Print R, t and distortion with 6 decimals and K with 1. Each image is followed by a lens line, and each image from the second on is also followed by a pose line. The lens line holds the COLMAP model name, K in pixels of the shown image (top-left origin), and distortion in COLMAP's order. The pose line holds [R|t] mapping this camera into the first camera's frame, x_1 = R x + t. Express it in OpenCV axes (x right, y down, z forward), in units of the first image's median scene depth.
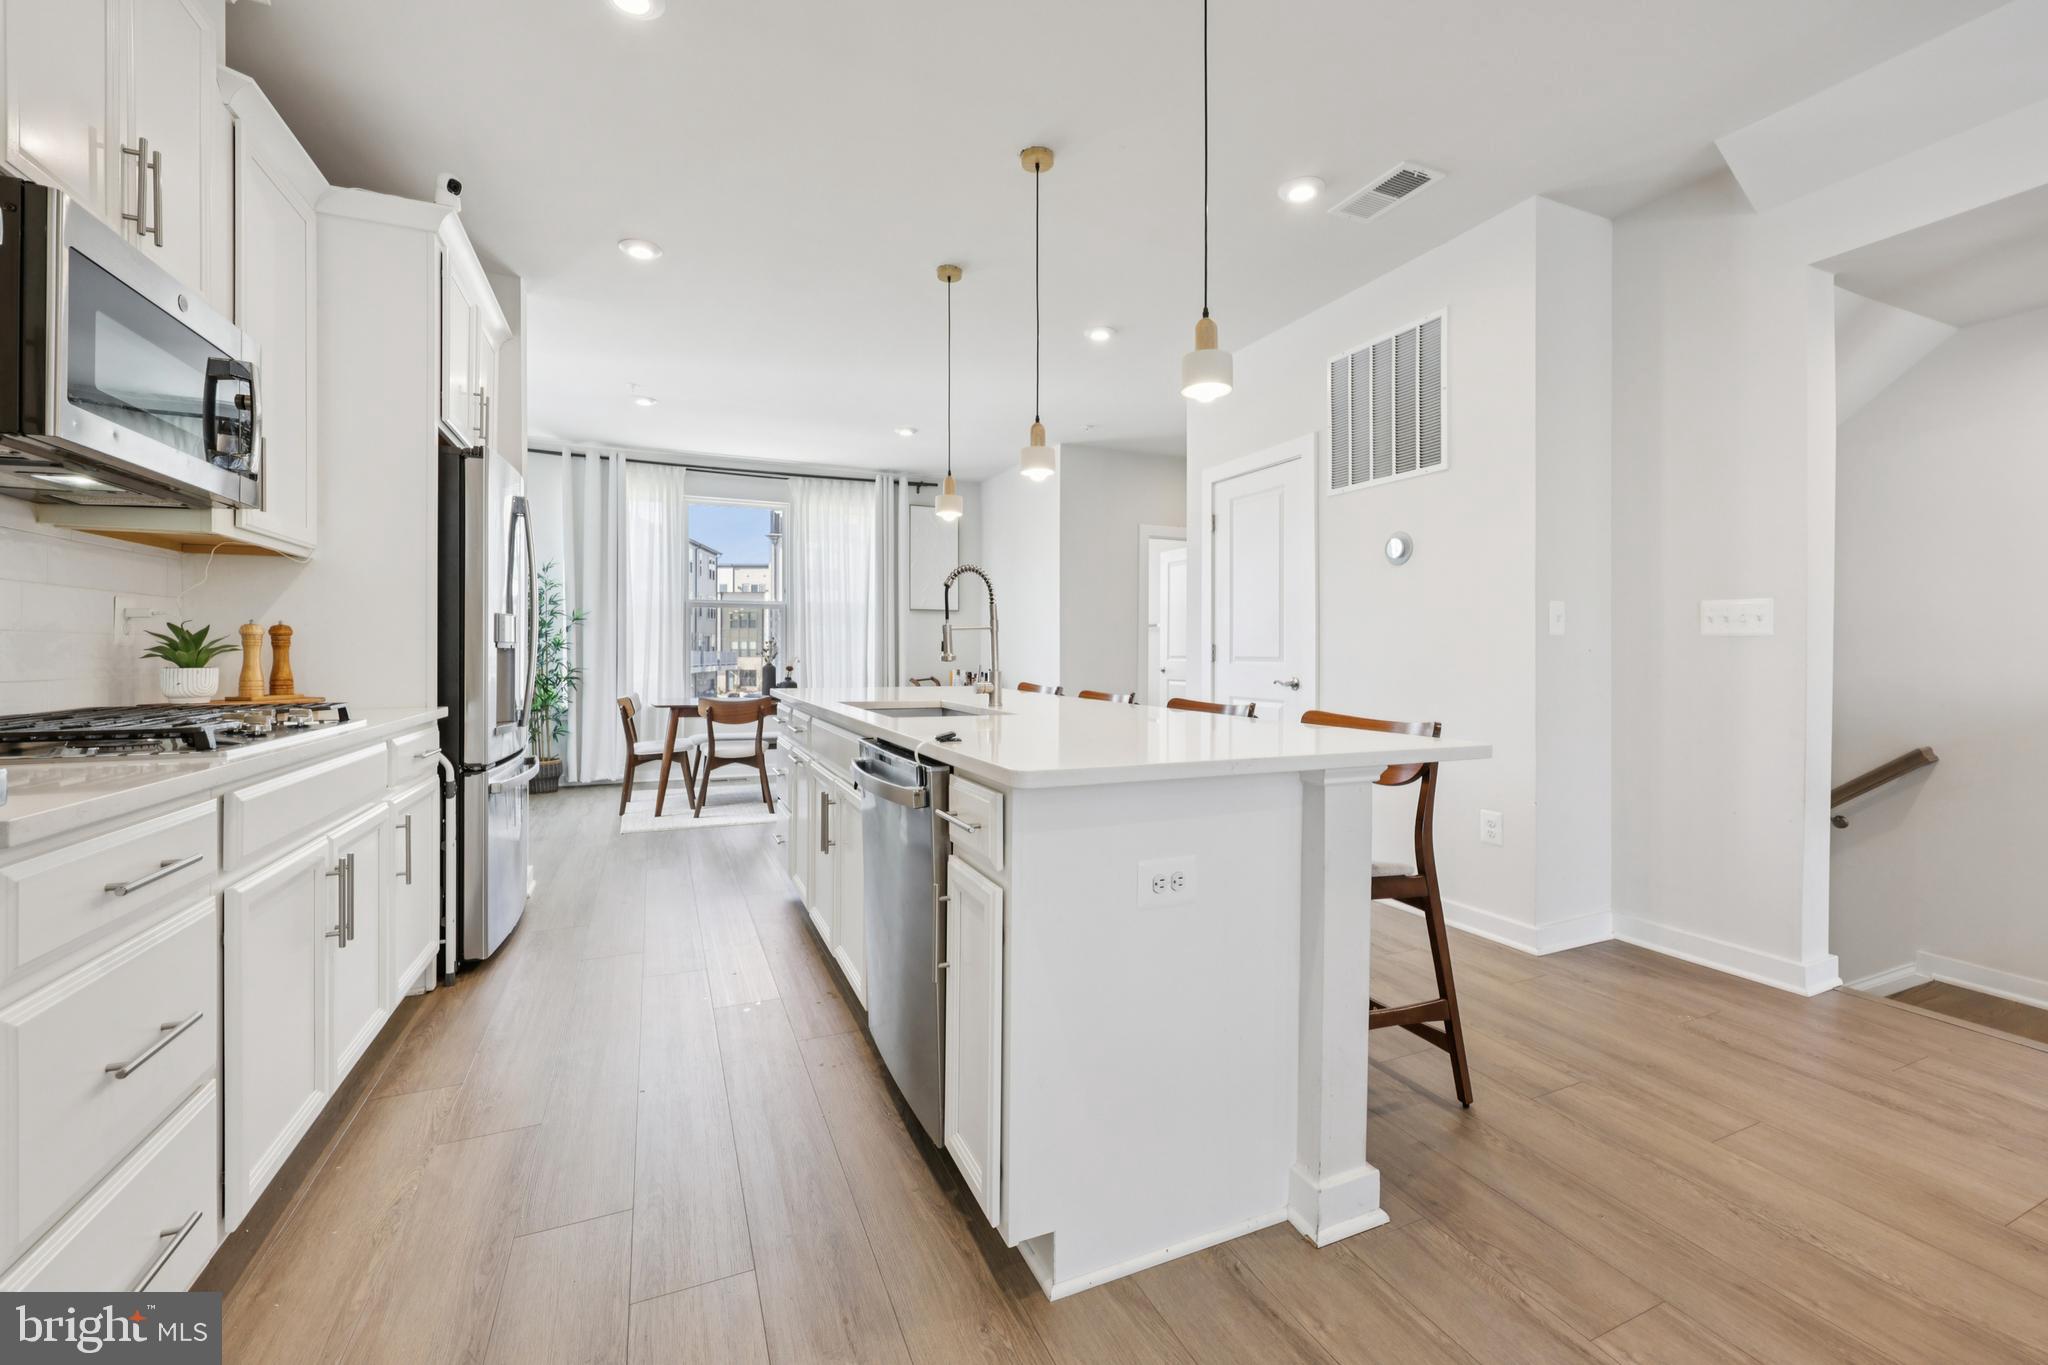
lens RADIAL K [[837.6, 0, 1025.7], [0, 837.6, 661.6], [0, 0, 1]] dist [-0.000300, 0.001180]
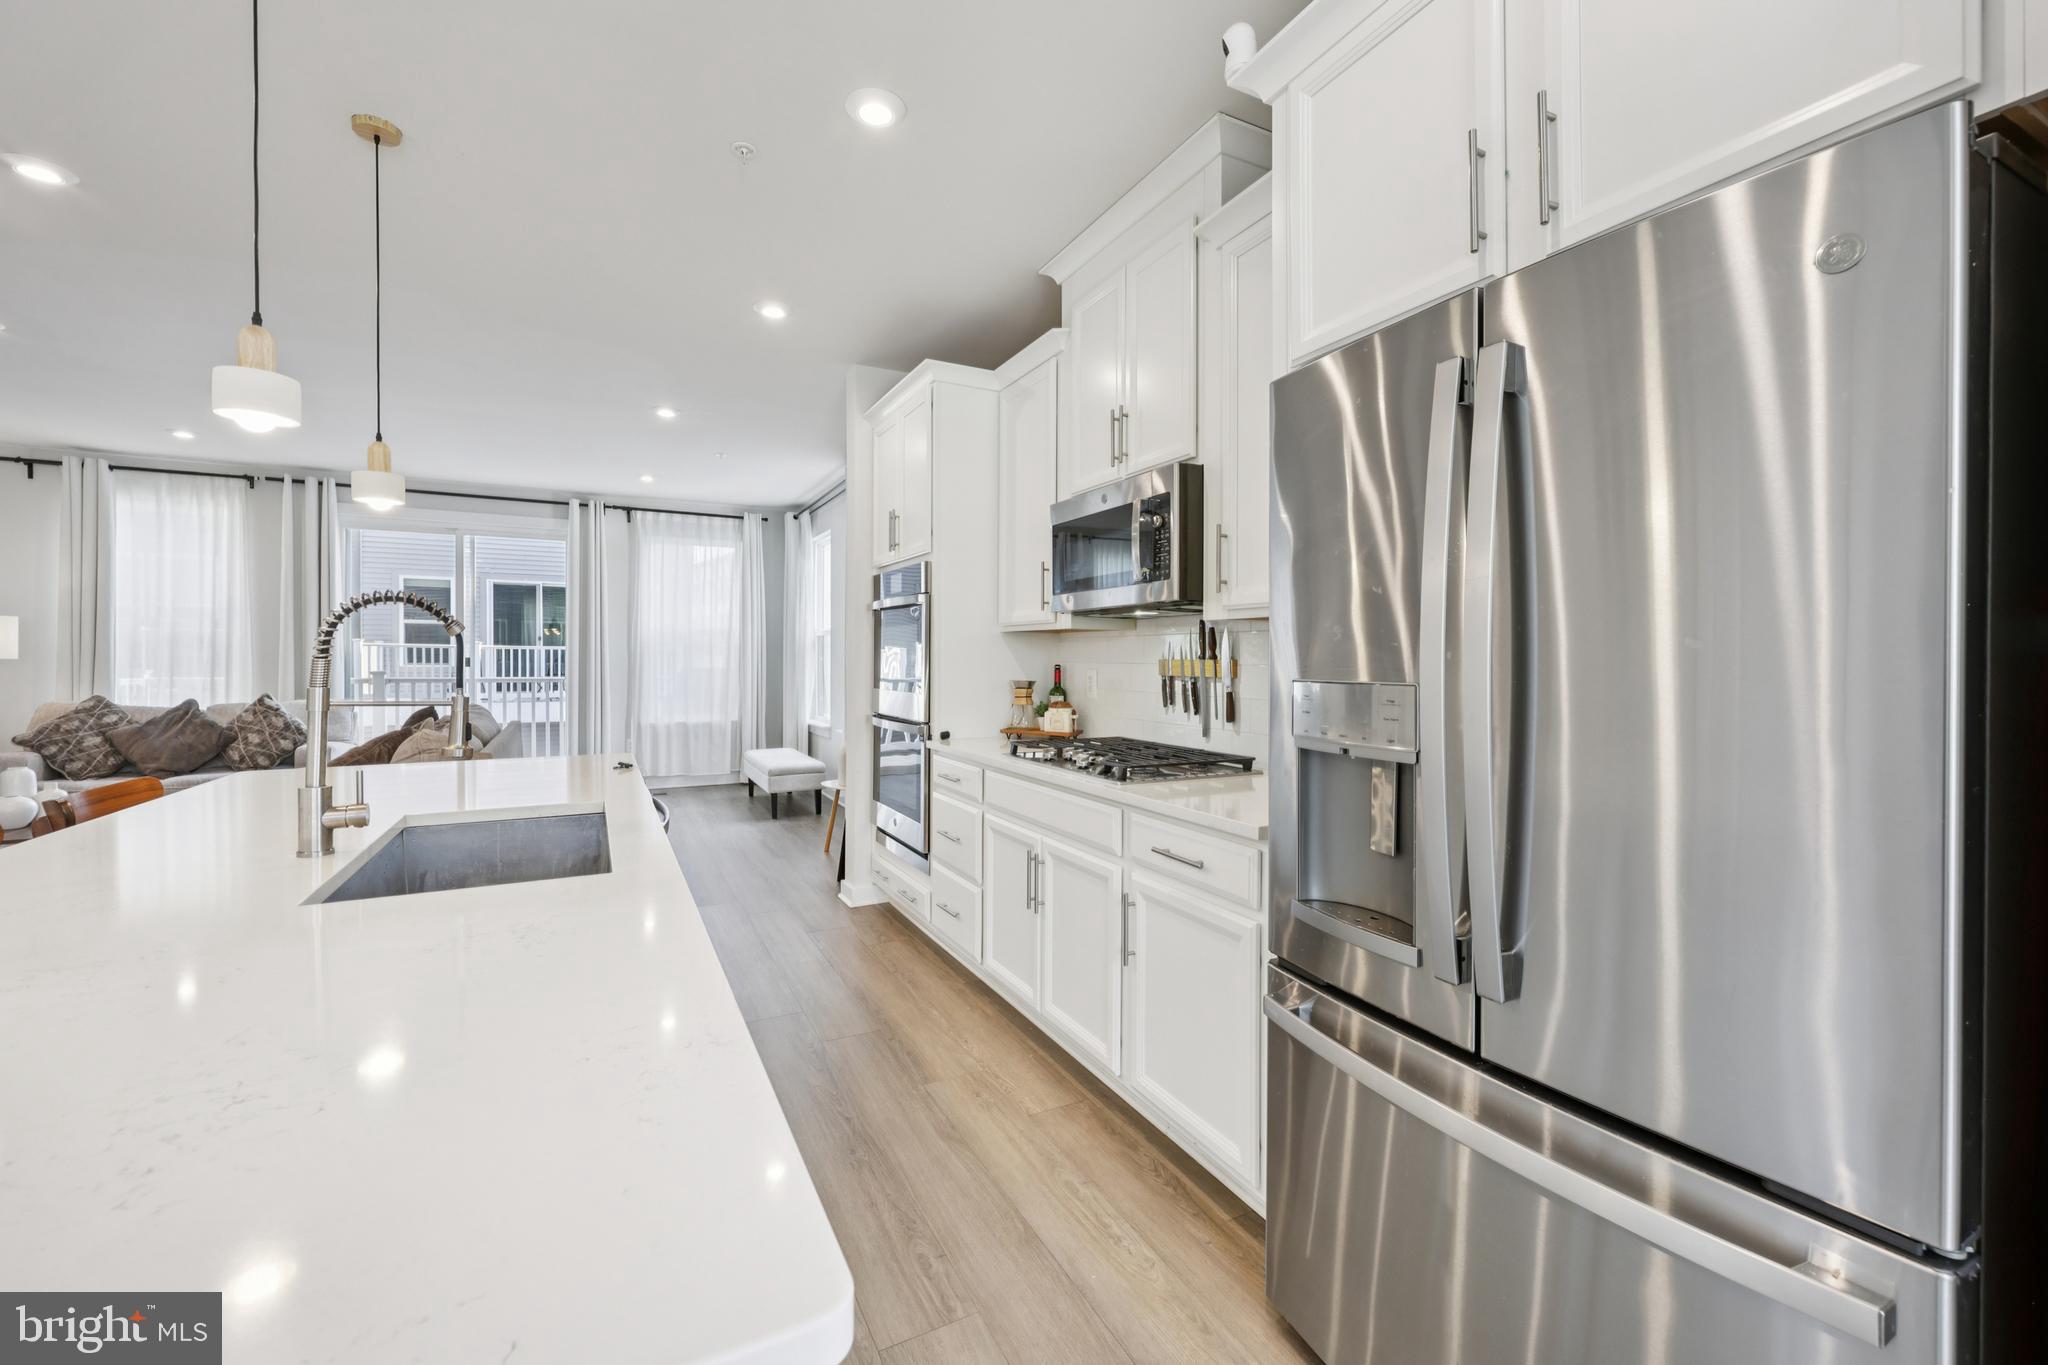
lens RADIAL K [[837.6, 0, 1028.8], [0, 837.6, 665.4], [0, 0, 1]] dist [-0.000300, 0.001180]
pose [[-0.998198, -0.006447, -0.059652, -0.302804], [-0.007484, 0.999824, 0.017177, -0.050144], [0.059530, 0.017592, -0.998071, 1.041844]]
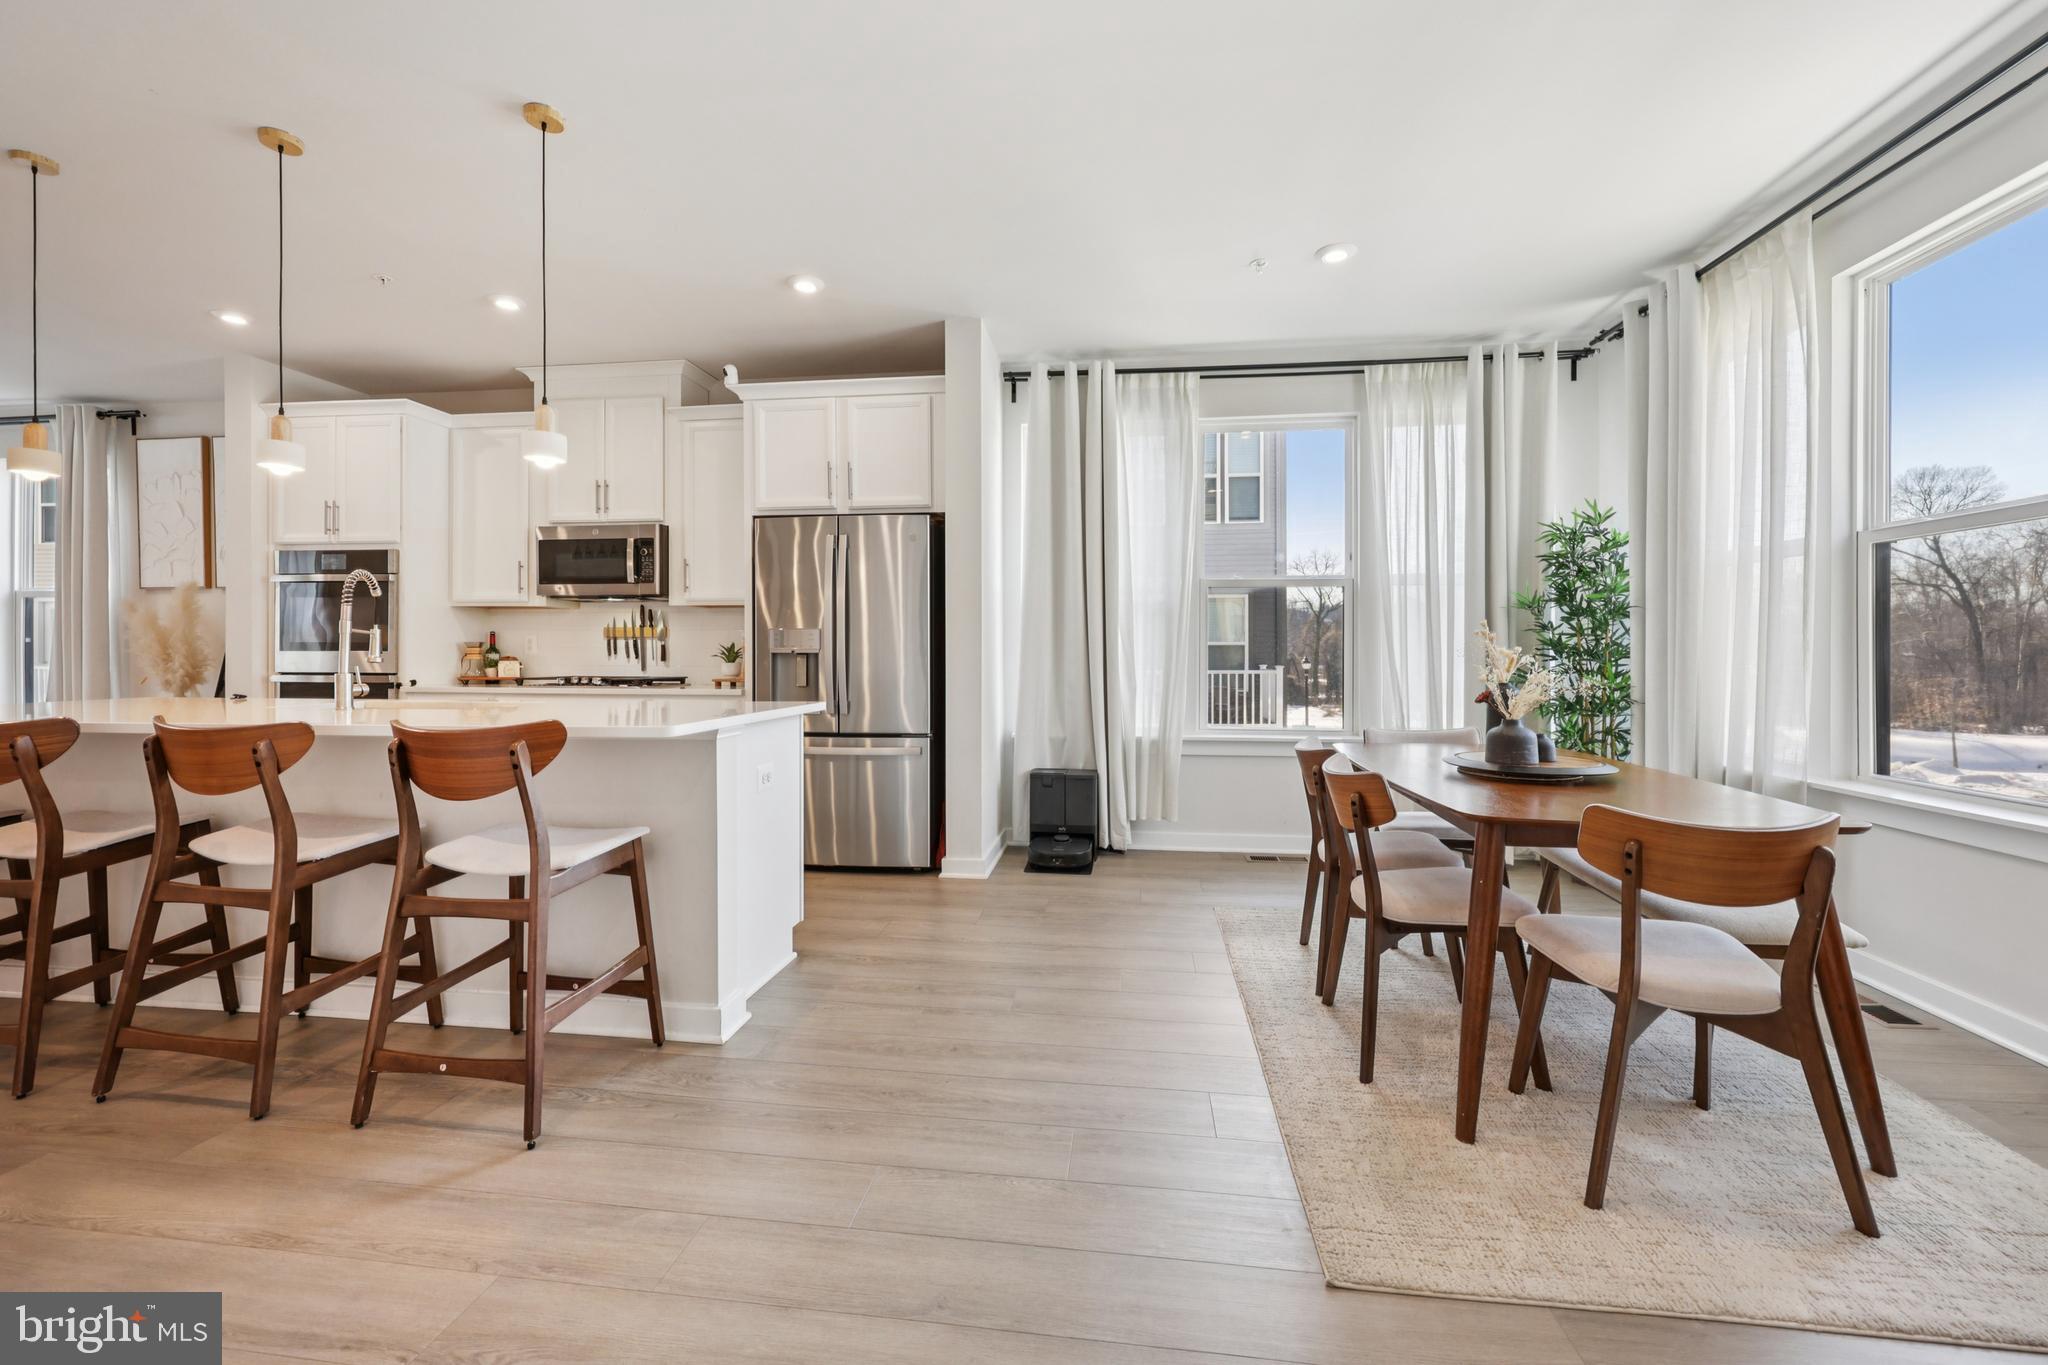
lens RADIAL K [[837.6, 0, 1037.4], [0, 837.6, 657.9], [0, 0, 1]] dist [-0.000300, 0.001180]
pose [[-0.515002, -0.000679, -0.857189, 0.255673], [-0.011379, 0.999917, 0.006044, -0.013898], [0.857113, 0.012867, -0.514967, 1.481943]]
